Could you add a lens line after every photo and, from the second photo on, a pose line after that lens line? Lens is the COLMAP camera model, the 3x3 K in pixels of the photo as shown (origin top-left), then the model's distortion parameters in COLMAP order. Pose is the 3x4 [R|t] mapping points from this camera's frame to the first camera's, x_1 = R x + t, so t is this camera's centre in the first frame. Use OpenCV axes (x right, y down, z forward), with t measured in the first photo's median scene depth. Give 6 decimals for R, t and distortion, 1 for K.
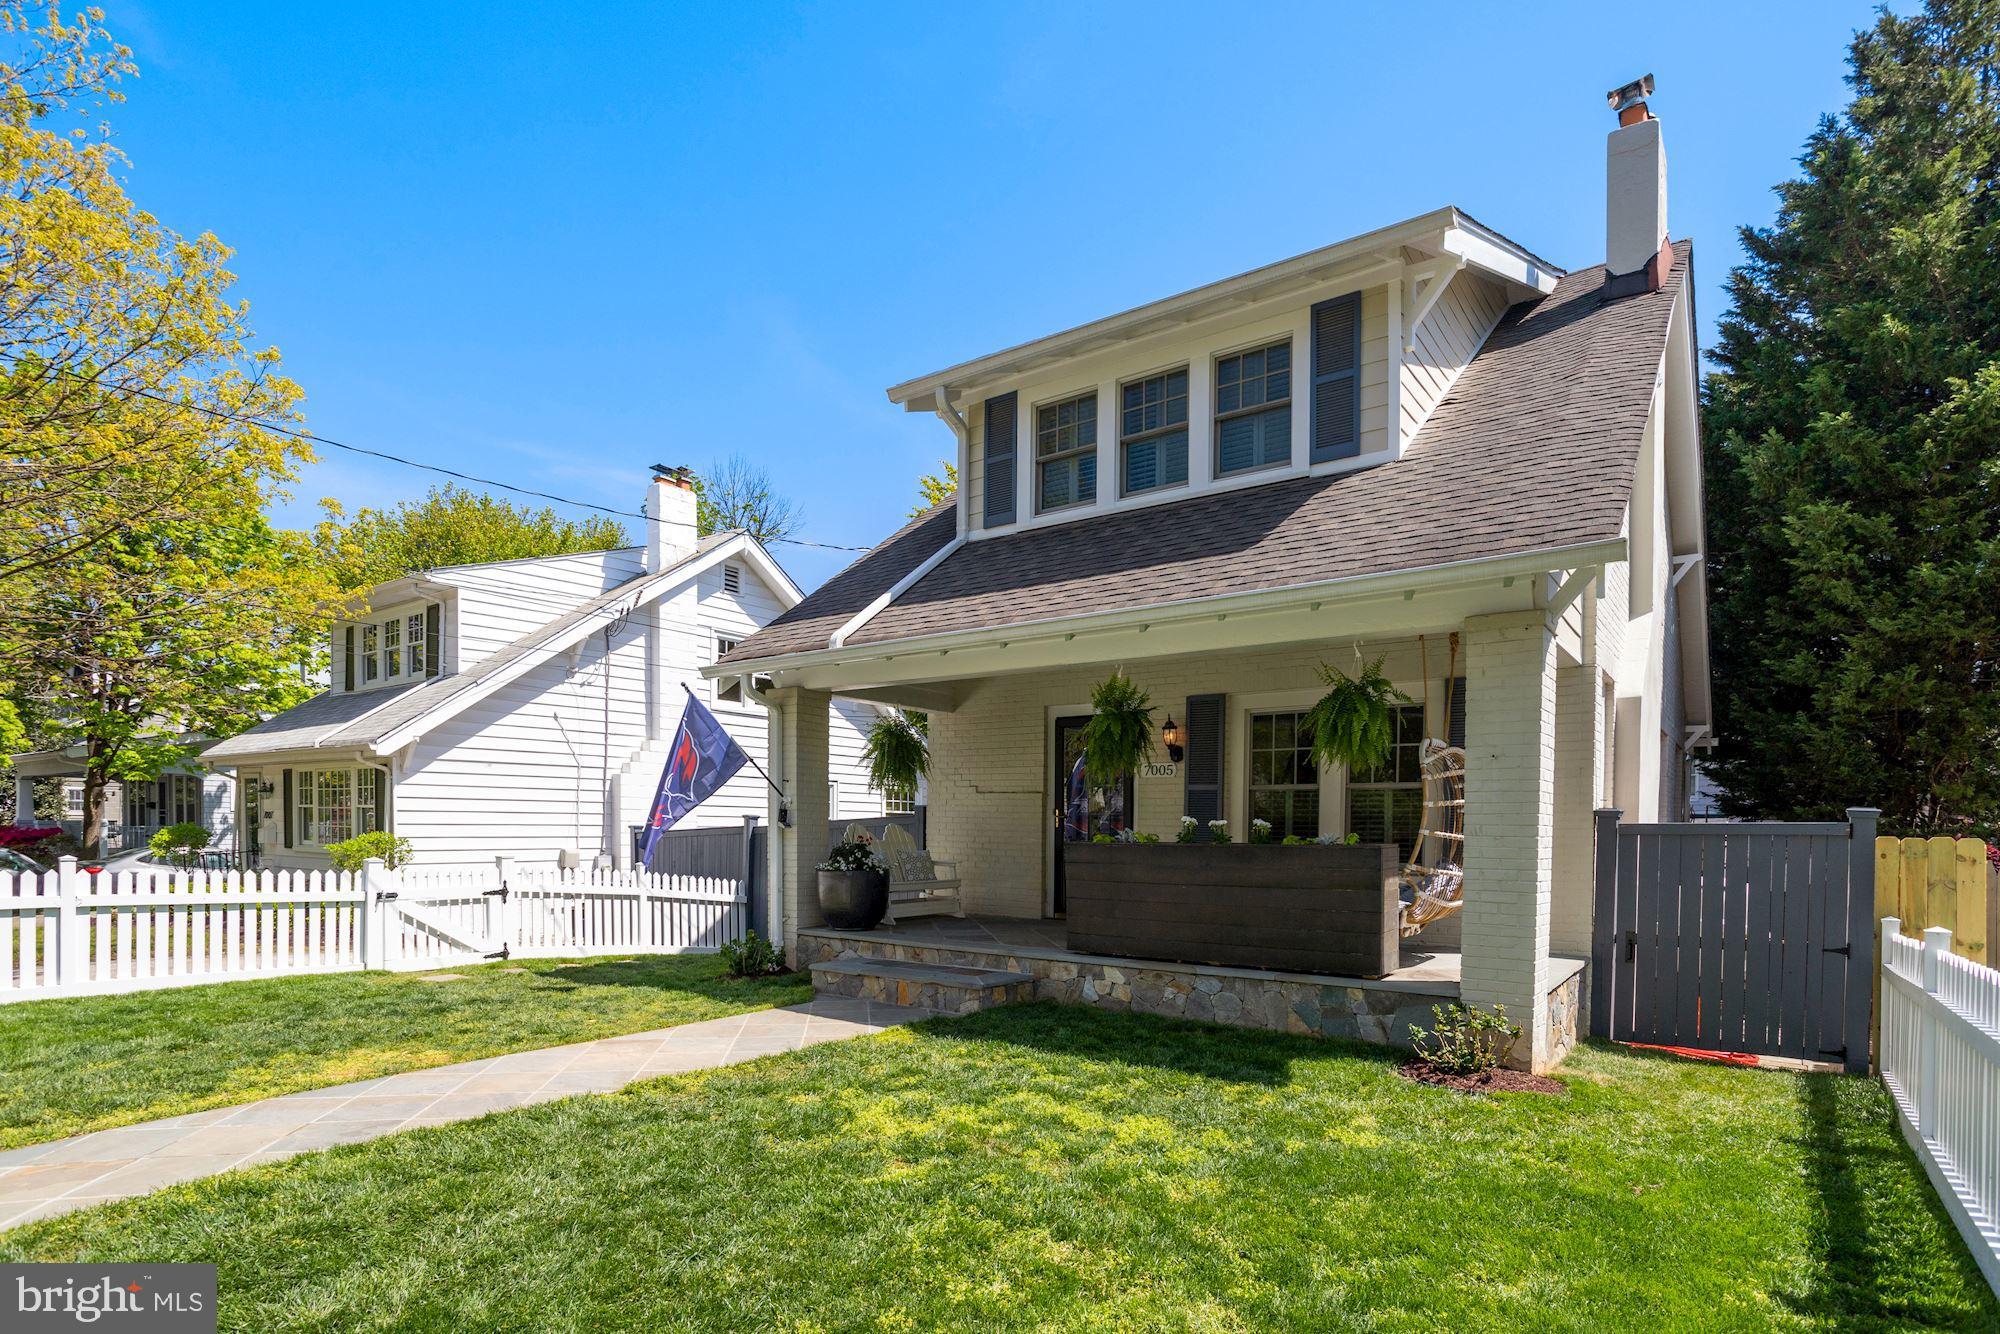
lens RADIAL K [[1012.0, 0, 1000.0], [0, 1012.0, 667.0], [0, 0, 1]] dist [-0.074325, -0.000150]
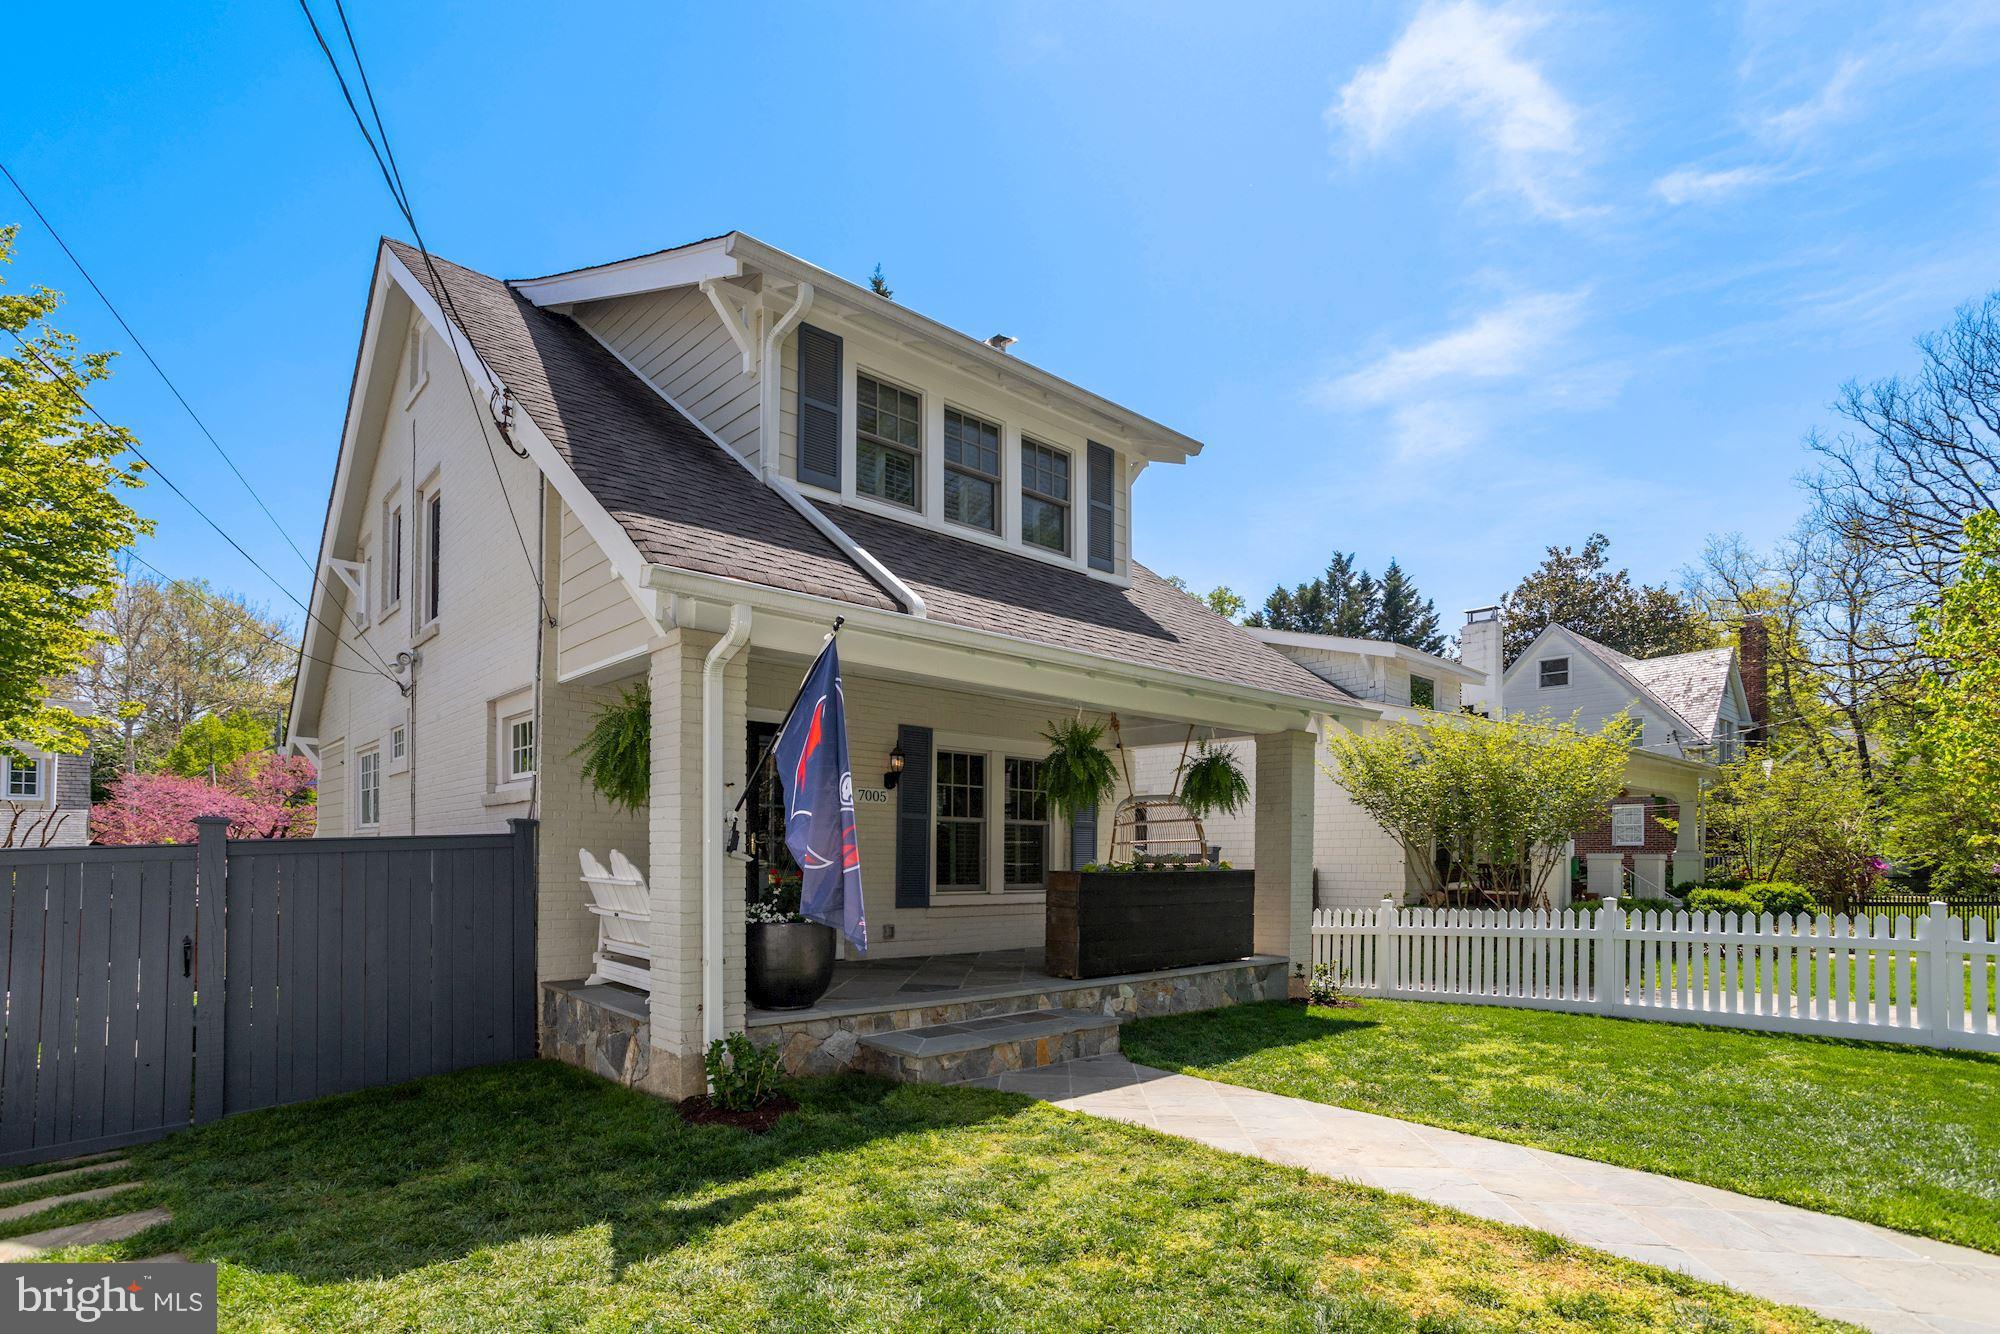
lens RADIAL K [[1012.0, 0, 1000.0], [0, 1012.0, 667.0], [0, 0, 1]] dist [-0.074325, -0.000150]
pose [[0.190735, 0.172523, 0.966362, -0.826416], [-0.159937, 0.976742, -0.142809, 0.108425], [-0.968525, -0.127319, 0.213892, 0.744272]]
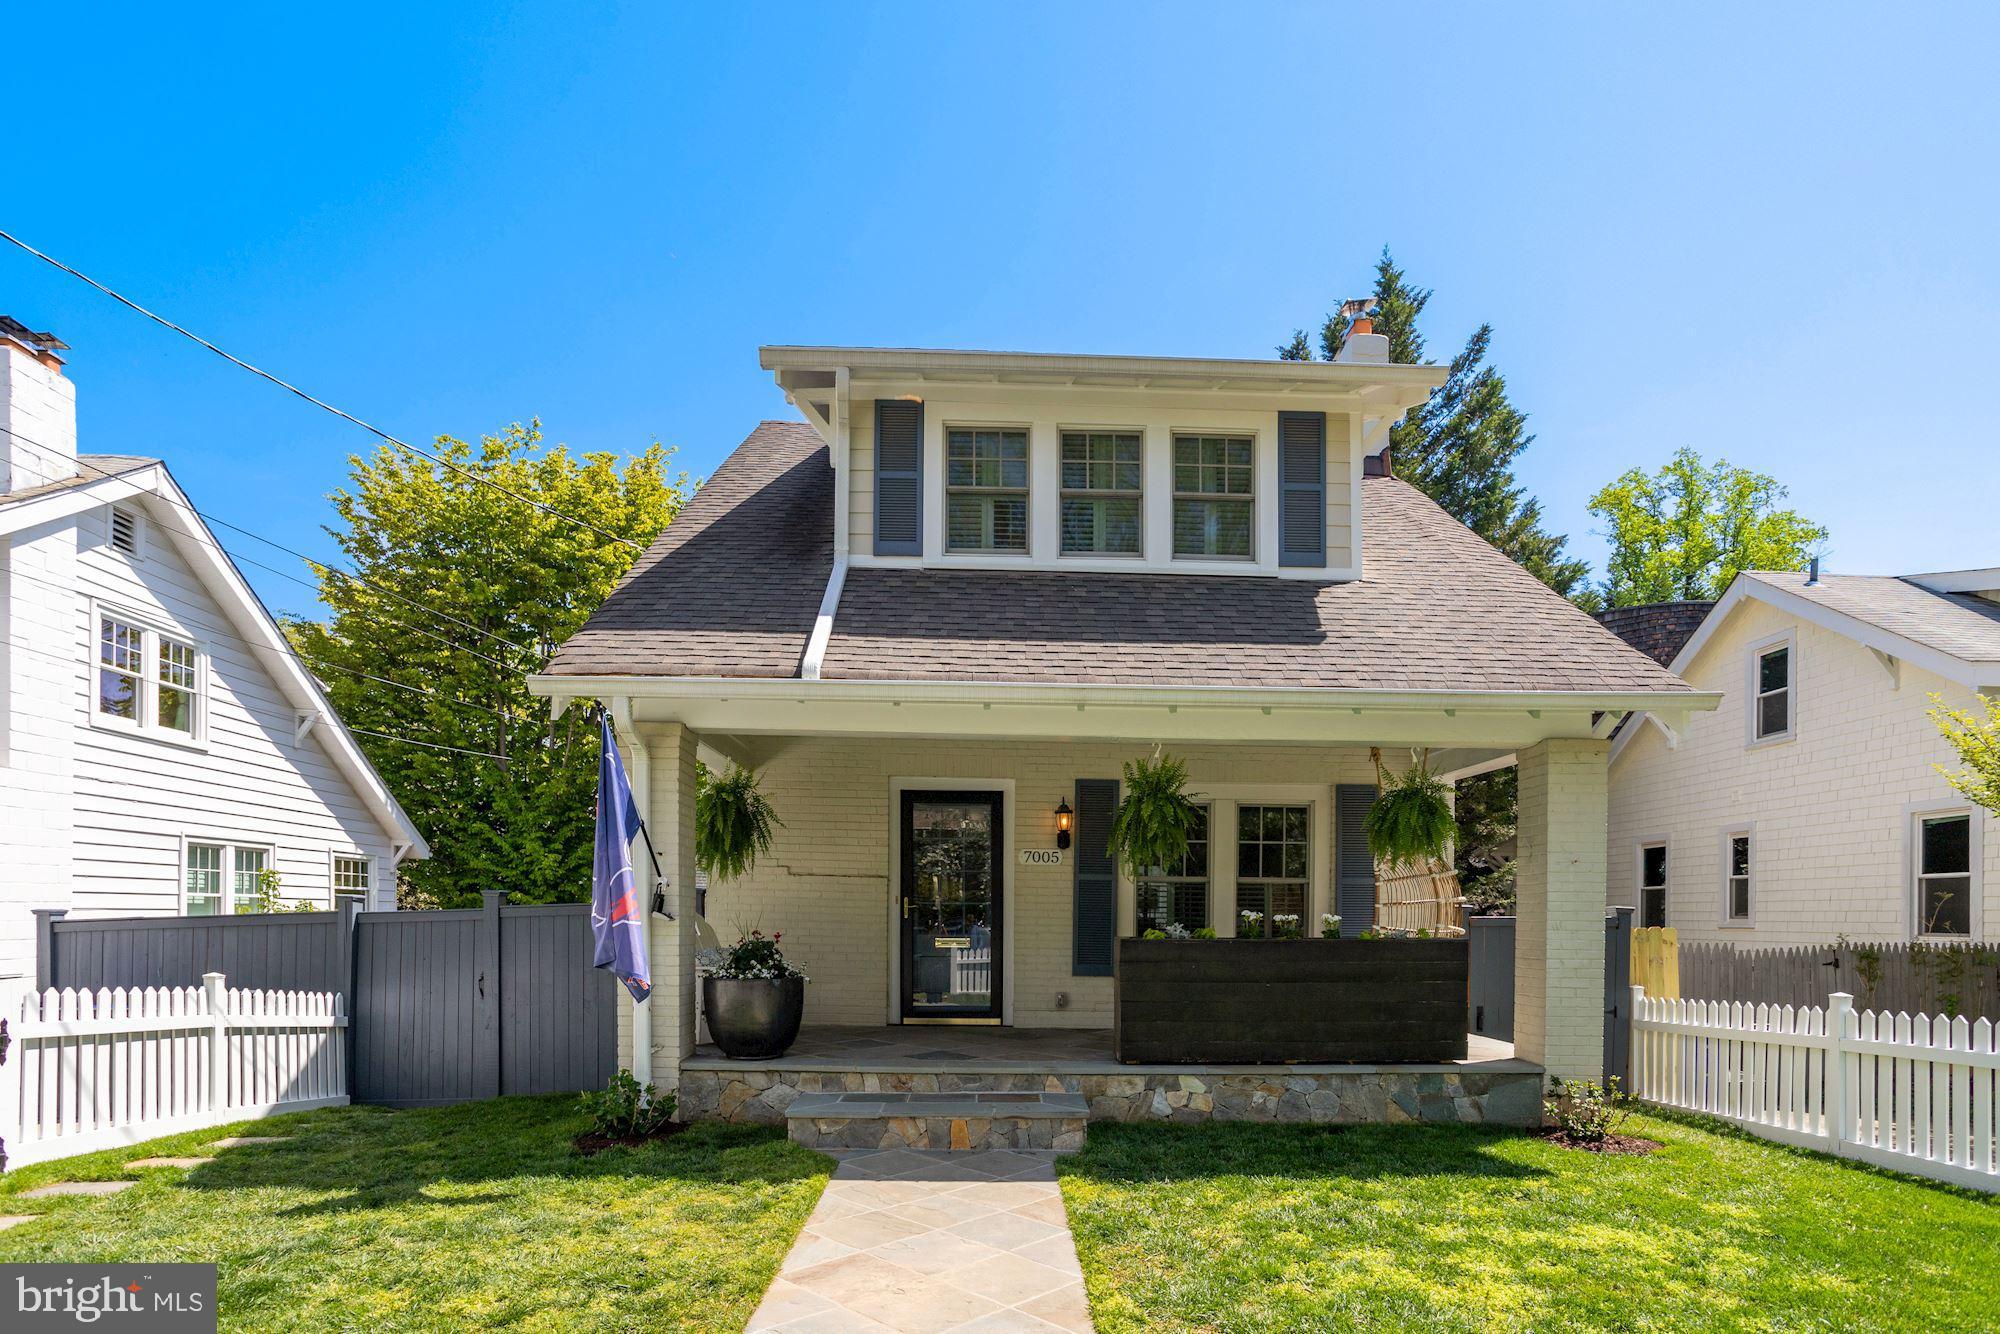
lens RADIAL K [[1053.9, 0, 998.3], [0, 1053.9, 745.3], [0, 0, 1]] dist [-0.081423, 0.059071]
pose [[0.791982, 0.096239, 0.602912, -0.493927], [-0.098946, 0.994676, -0.028799, 0.035991], [-0.602473, -0.036848, 0.797288, 0.285862]]
